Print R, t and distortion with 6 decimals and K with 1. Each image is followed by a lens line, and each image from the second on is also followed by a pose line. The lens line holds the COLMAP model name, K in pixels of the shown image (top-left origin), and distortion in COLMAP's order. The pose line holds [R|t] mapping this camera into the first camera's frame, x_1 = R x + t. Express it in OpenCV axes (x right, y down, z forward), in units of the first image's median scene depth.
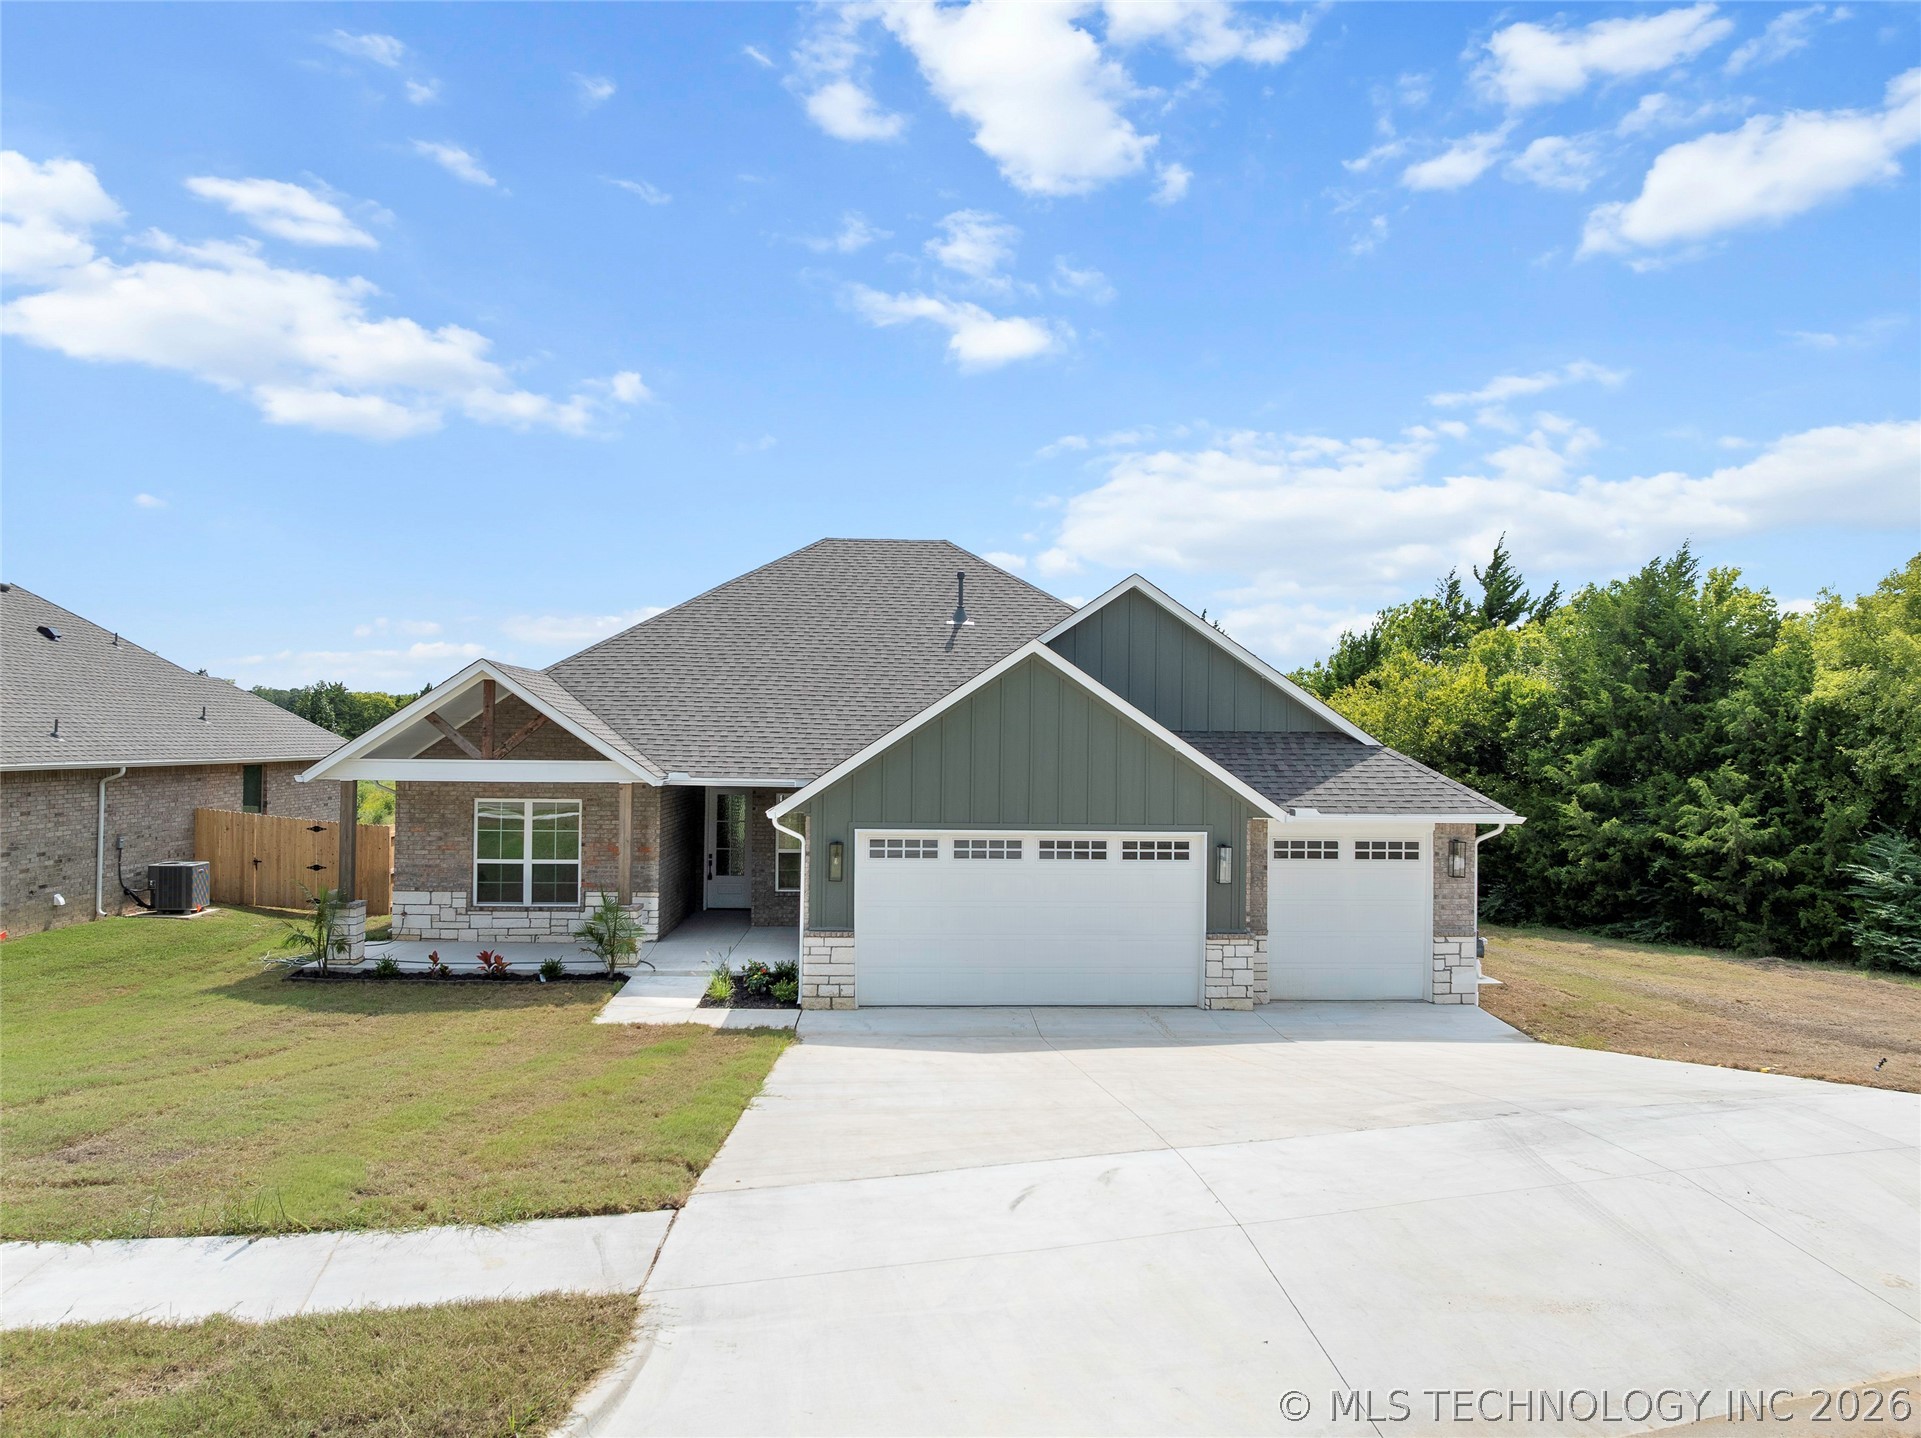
lens RADIAL K [[1343.7, 0, 965.0], [0, 1343.7, 714.6], [0, 0, 1]] dist [-0.037392, 0.003035]
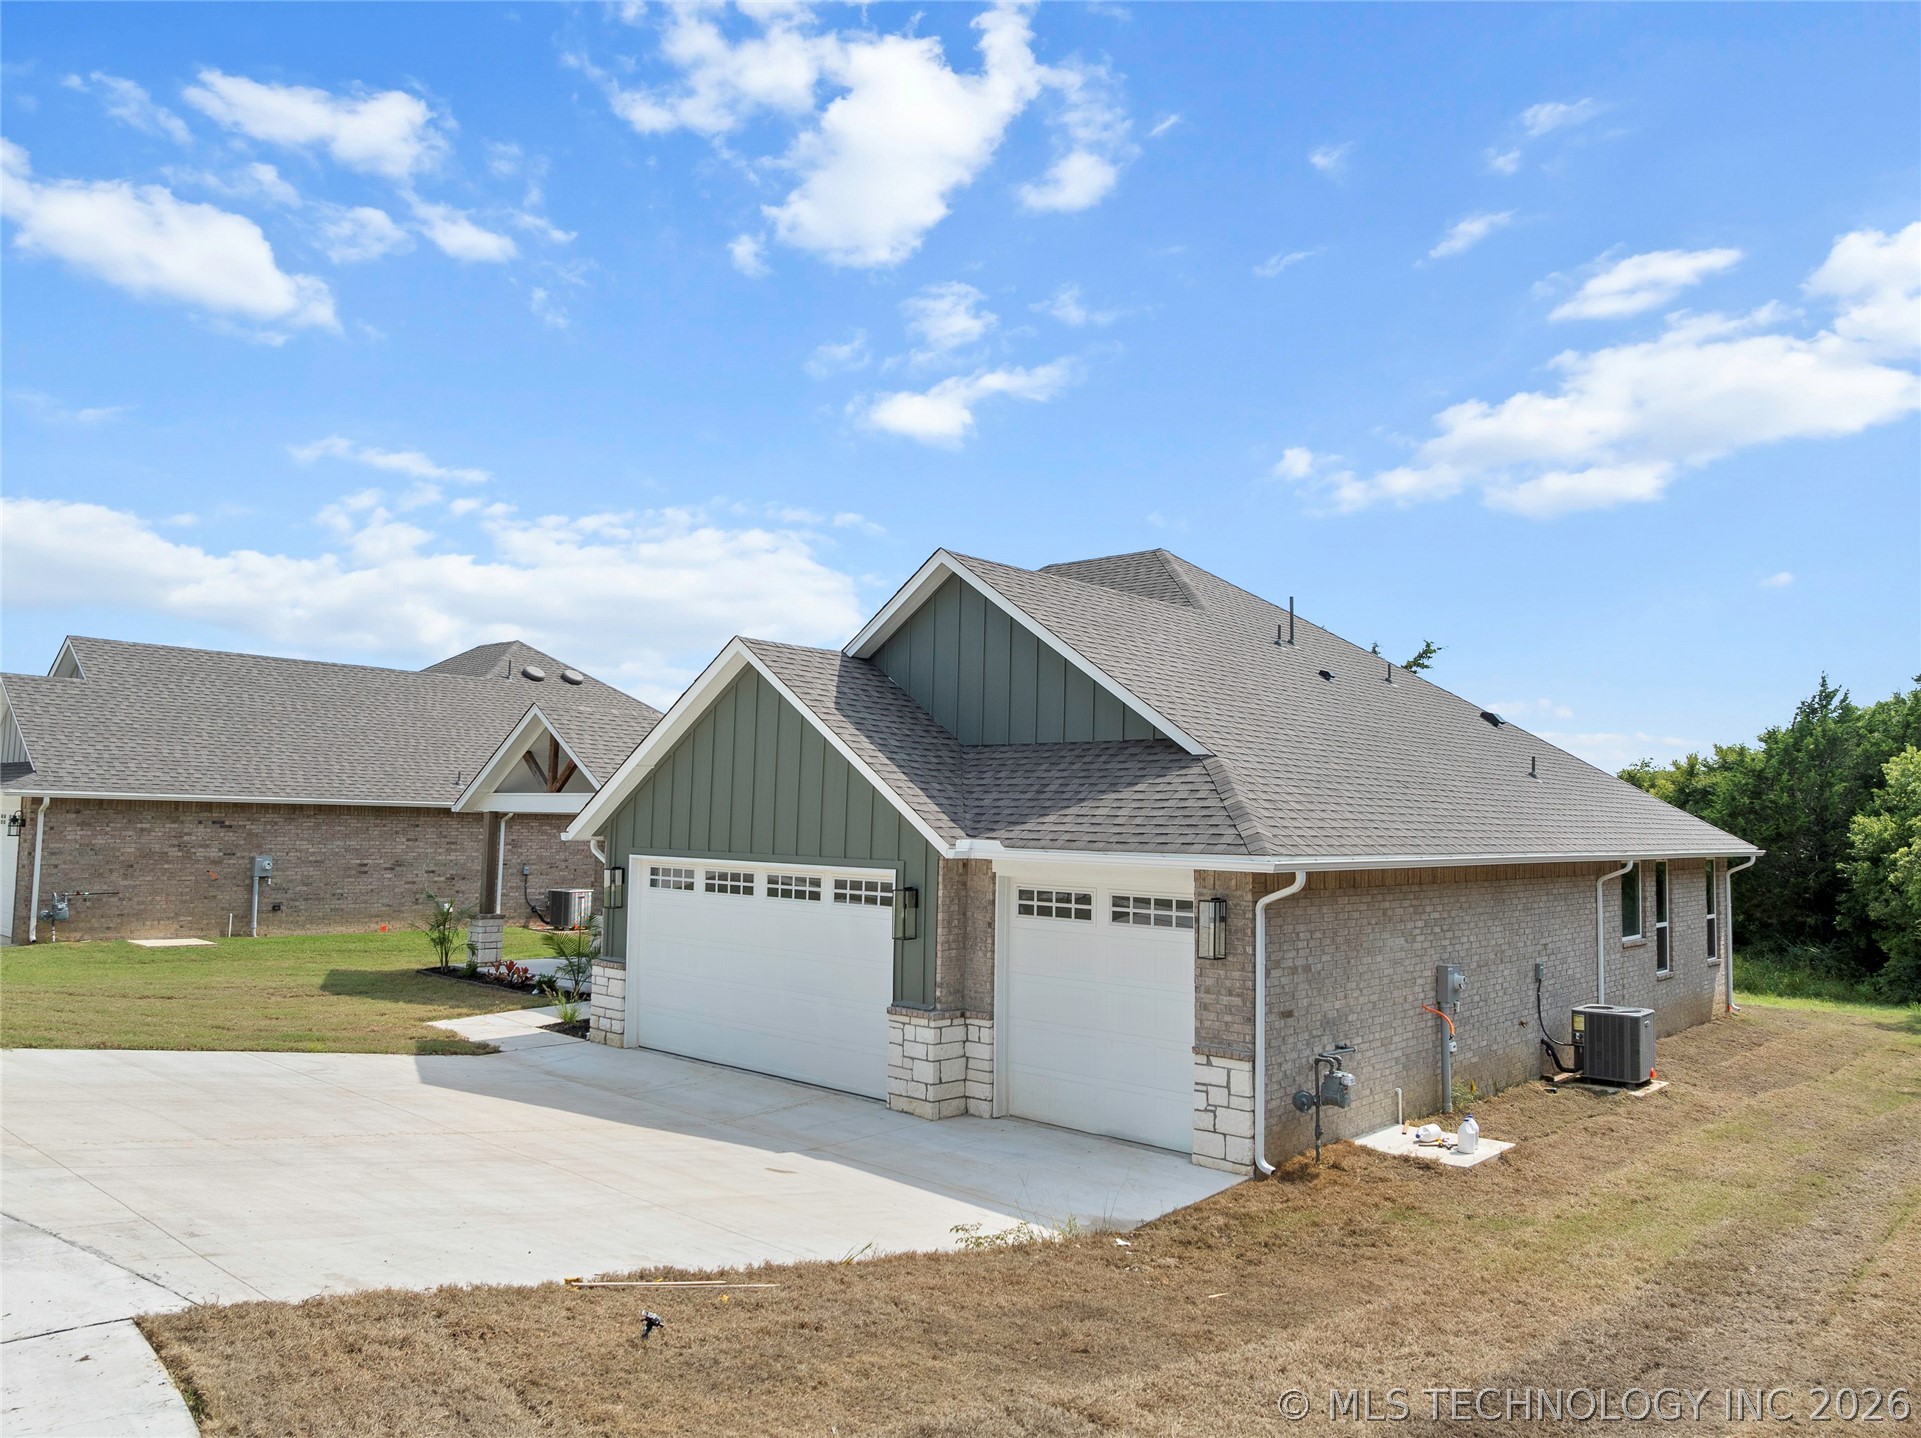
lens RADIAL K [[1343.7, 0, 965.0], [0, 1343.7, 714.6], [0, 0, 1]] dist [-0.037392, 0.003035]
pose [[0.704298, -0.054469, -0.707811, 0.712701], [0.002554, 0.997240, -0.074200, 0.053964], [0.709899, 0.050451, 0.702494, 0.470307]]
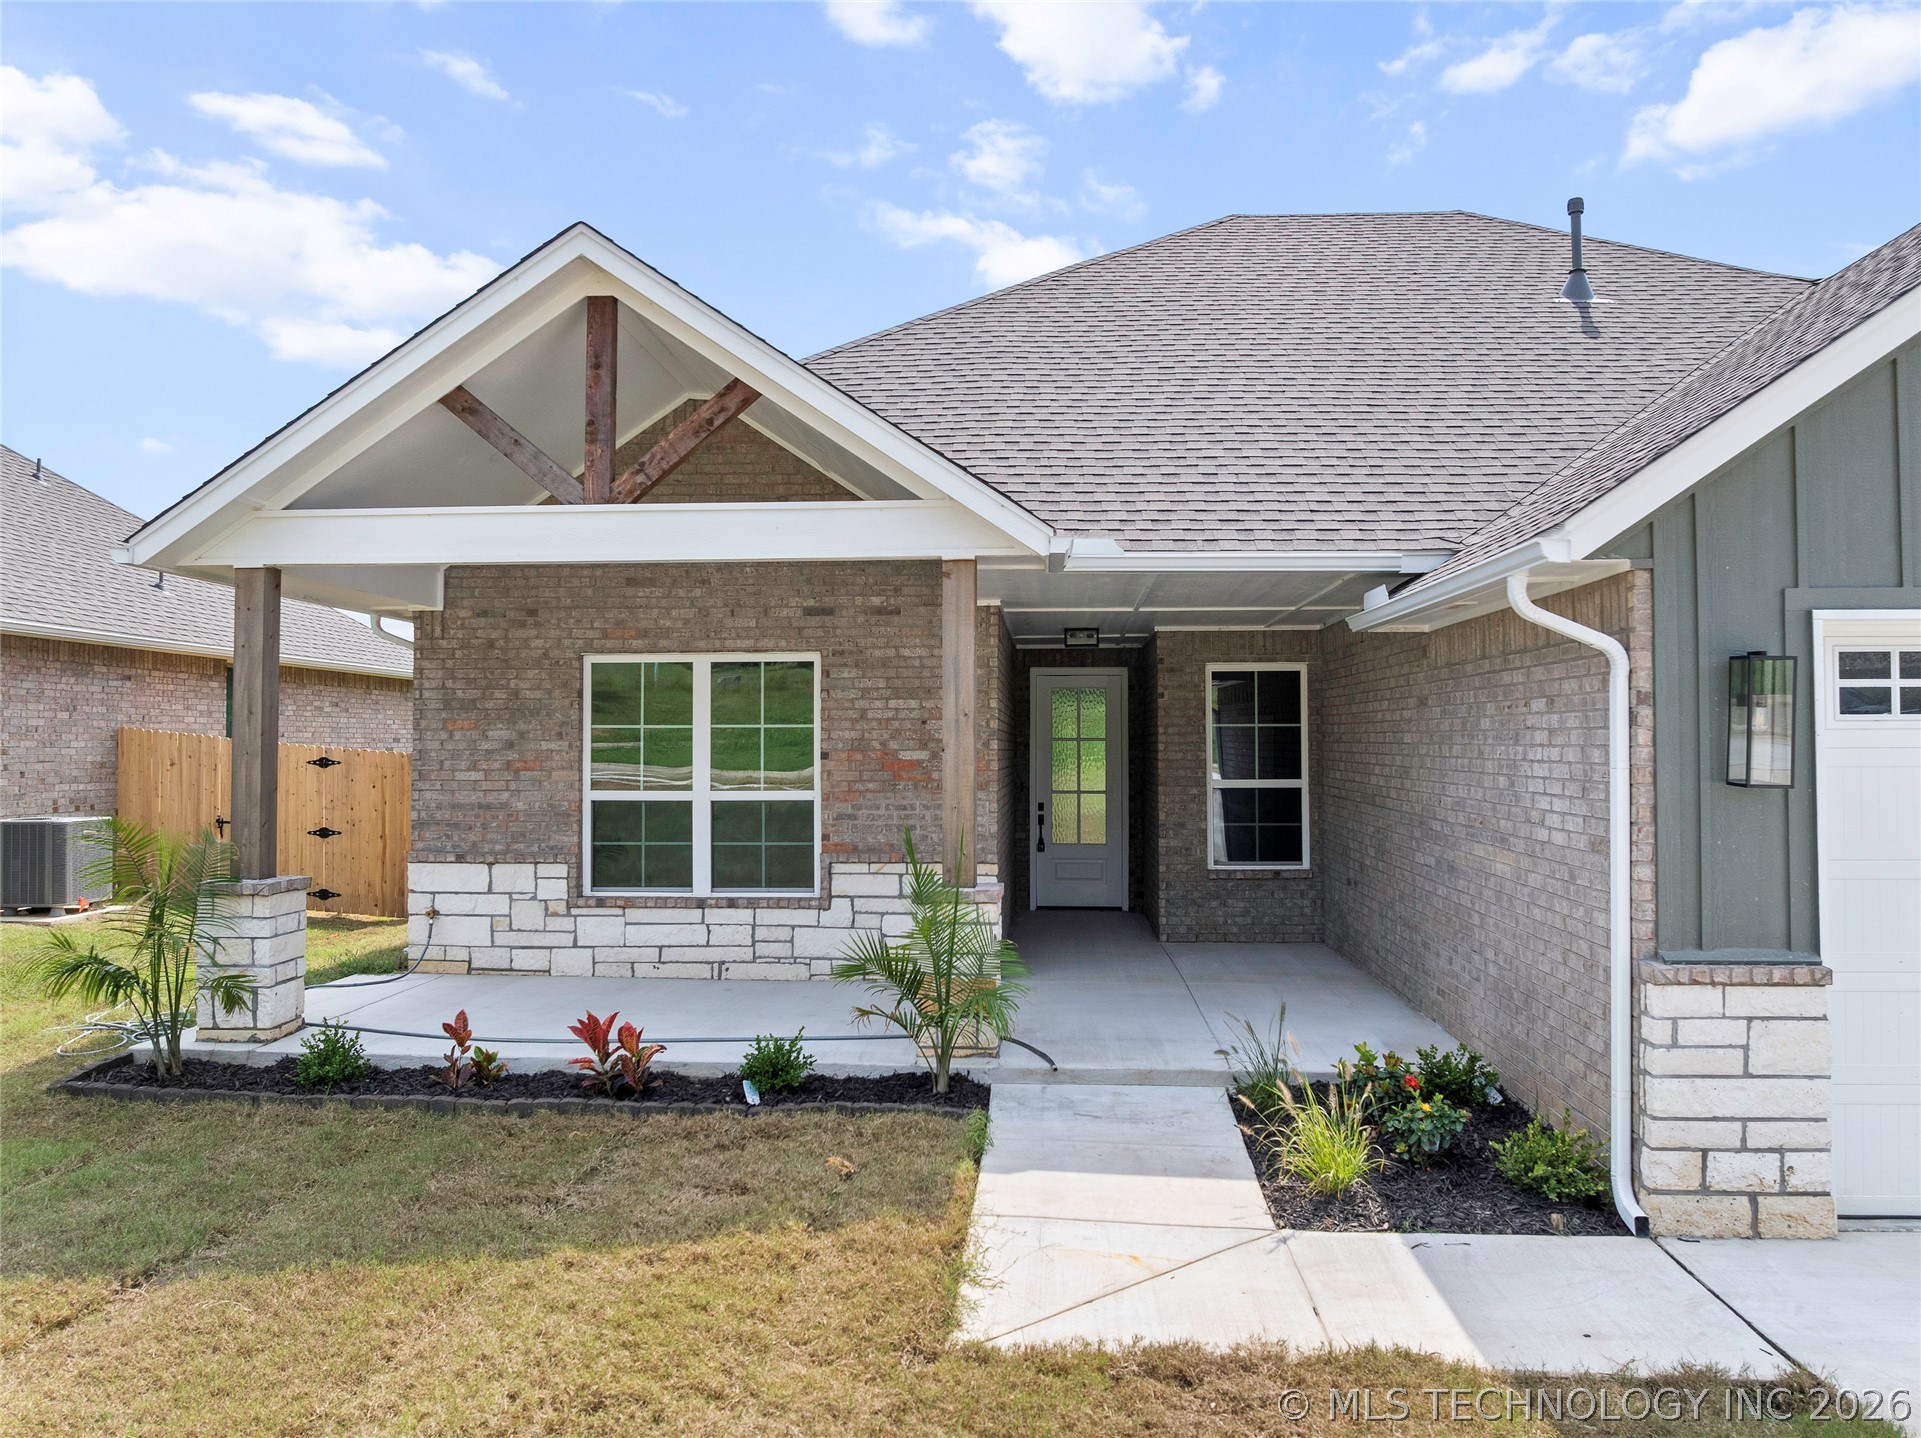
lens RADIAL K [[1374.8, 0, 960.5], [0, 1374.8, 719.0], [0, 0, 1]] dist [-0.028534, -0.003190]
pose [[0.992684, -0.014083, -0.119916, -0.216377], [0.013836, 0.999900, -0.002892, 0.100627], [0.119945, 0.001212, 0.992780, 0.647208]]
